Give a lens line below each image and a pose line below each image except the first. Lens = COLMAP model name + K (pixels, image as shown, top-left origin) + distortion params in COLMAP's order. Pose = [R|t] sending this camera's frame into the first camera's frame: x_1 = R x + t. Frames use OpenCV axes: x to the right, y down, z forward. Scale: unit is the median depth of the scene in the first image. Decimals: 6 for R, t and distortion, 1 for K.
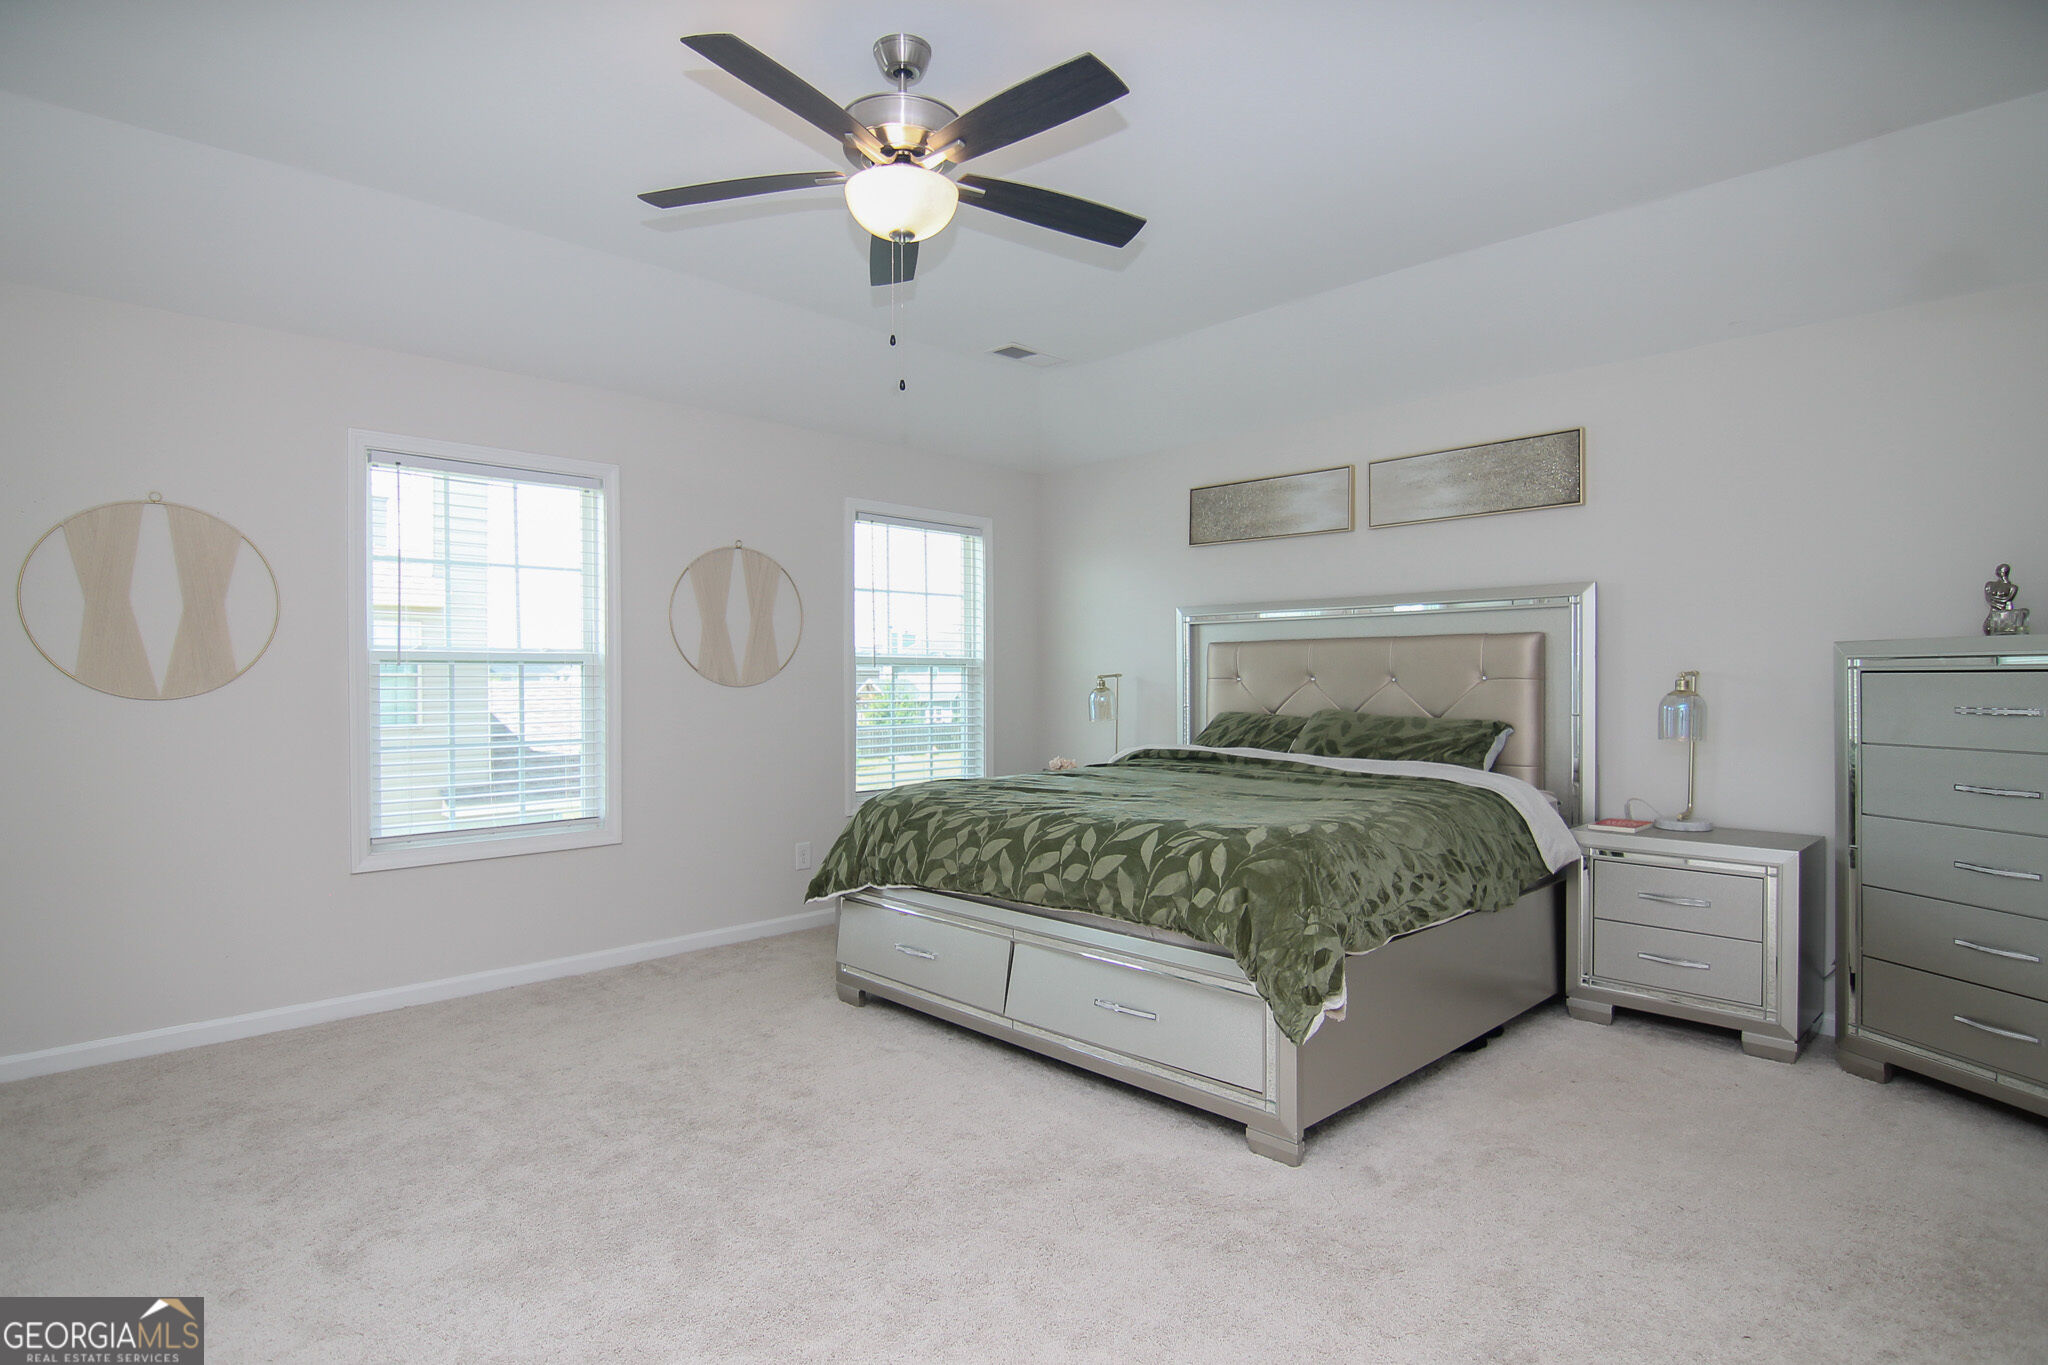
lens RADIAL K [[1071.6, 0, 1008.1], [0, 1071.6, 677.5], [0, 0, 1]] dist [-0.000551, -0.000662]
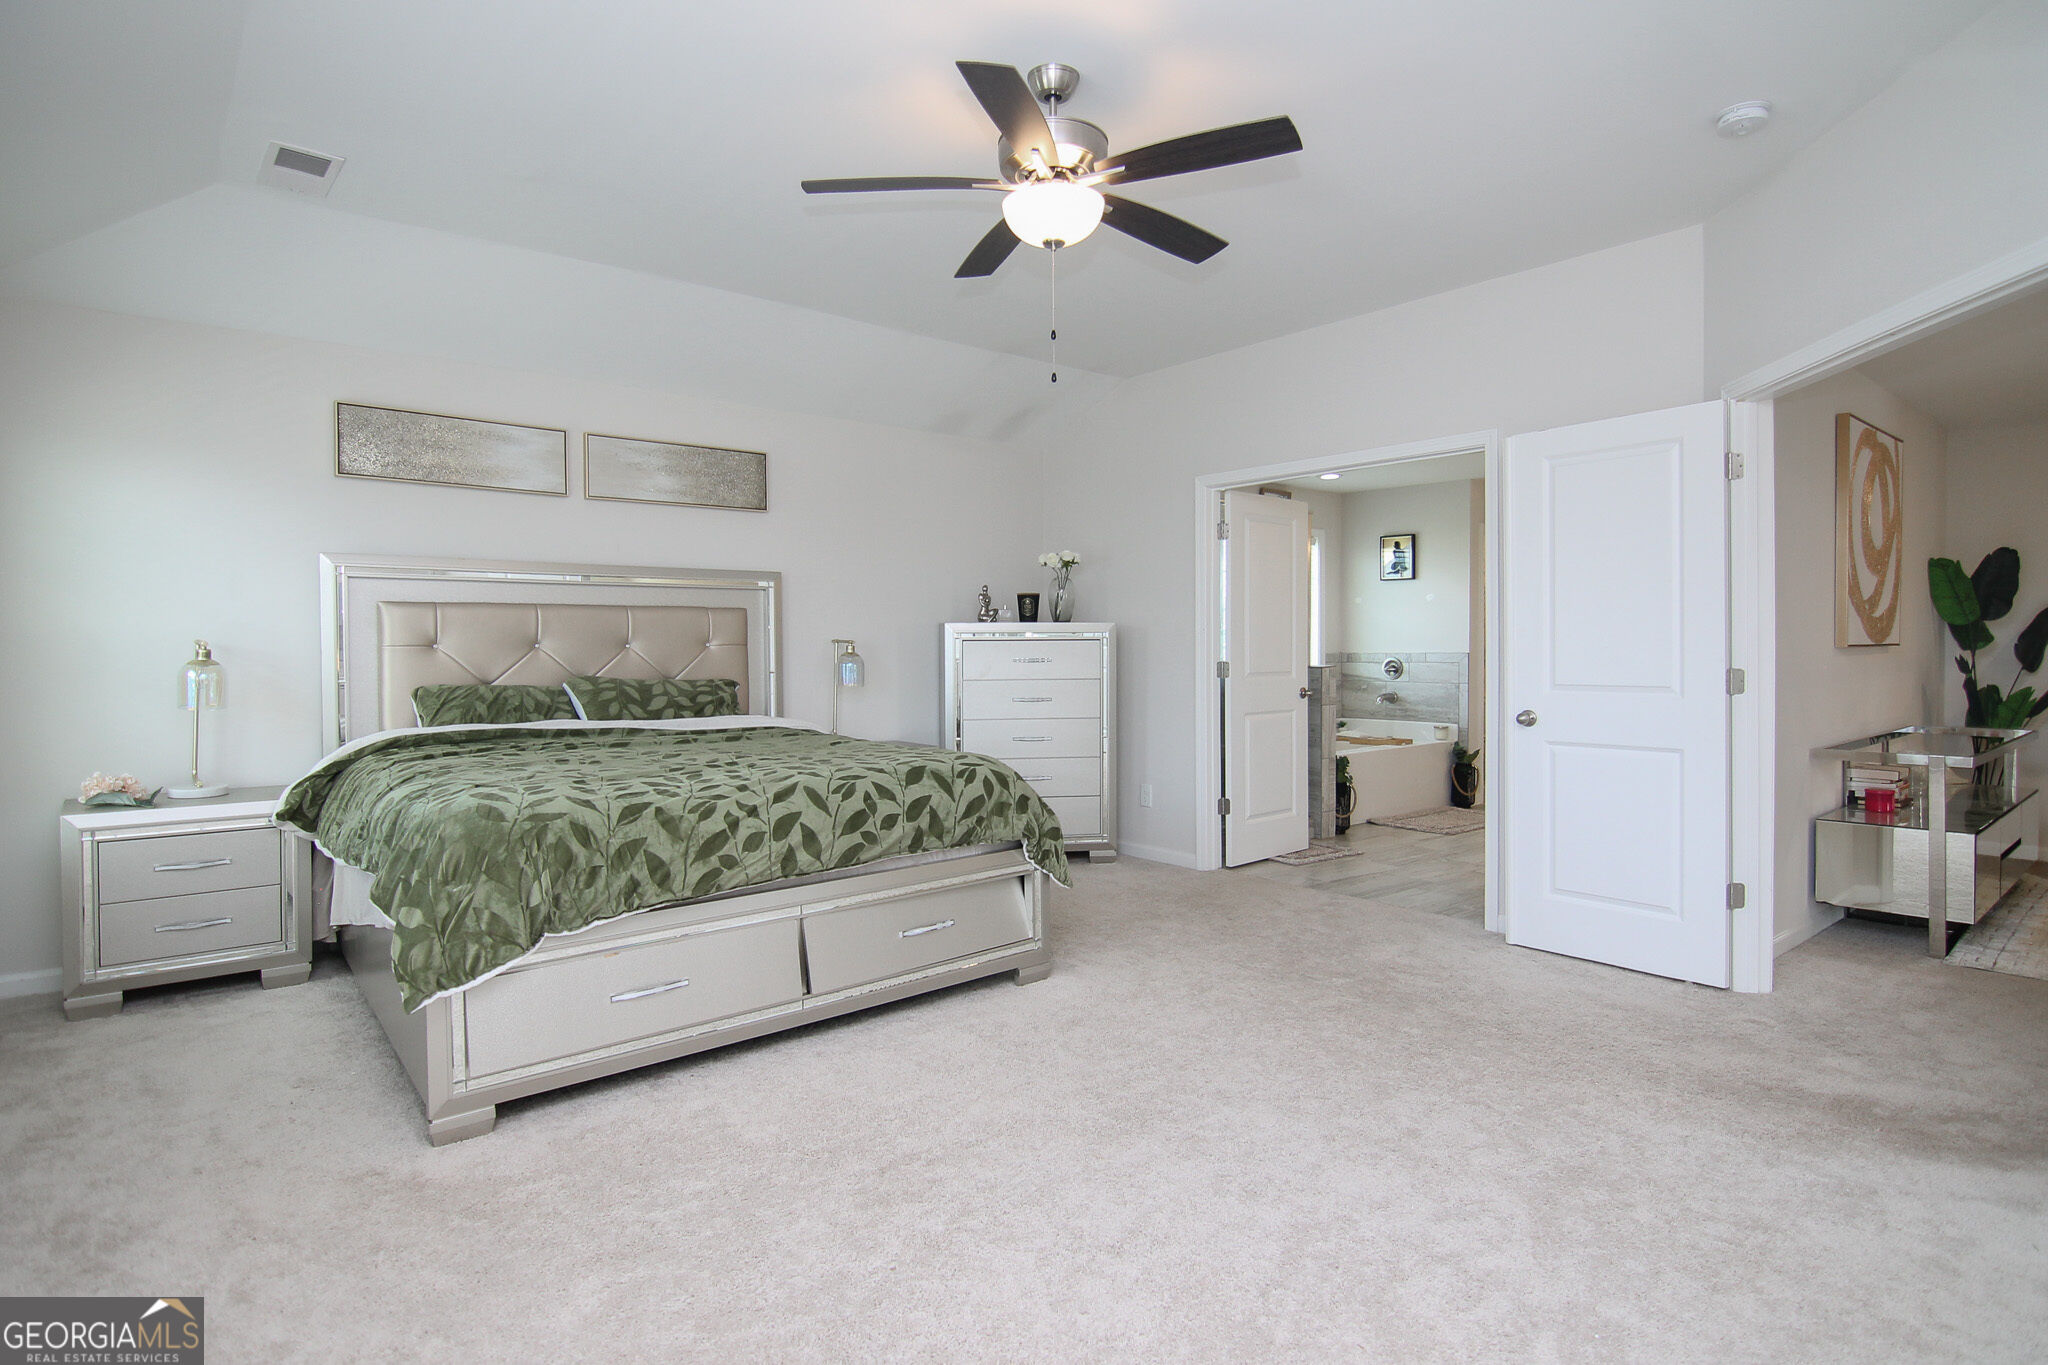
lens RADIAL K [[1071.6, 0, 1008.1], [0, 1071.6, 677.5], [0, 0, 1]] dist [-0.000551, -0.000662]
pose [[0.081416, -0.030364, 0.996218, -0.680555], [0.002548, 0.999539, 0.030257, 0.001935], [-0.996677, 0.000075, 0.081456, 0.541778]]
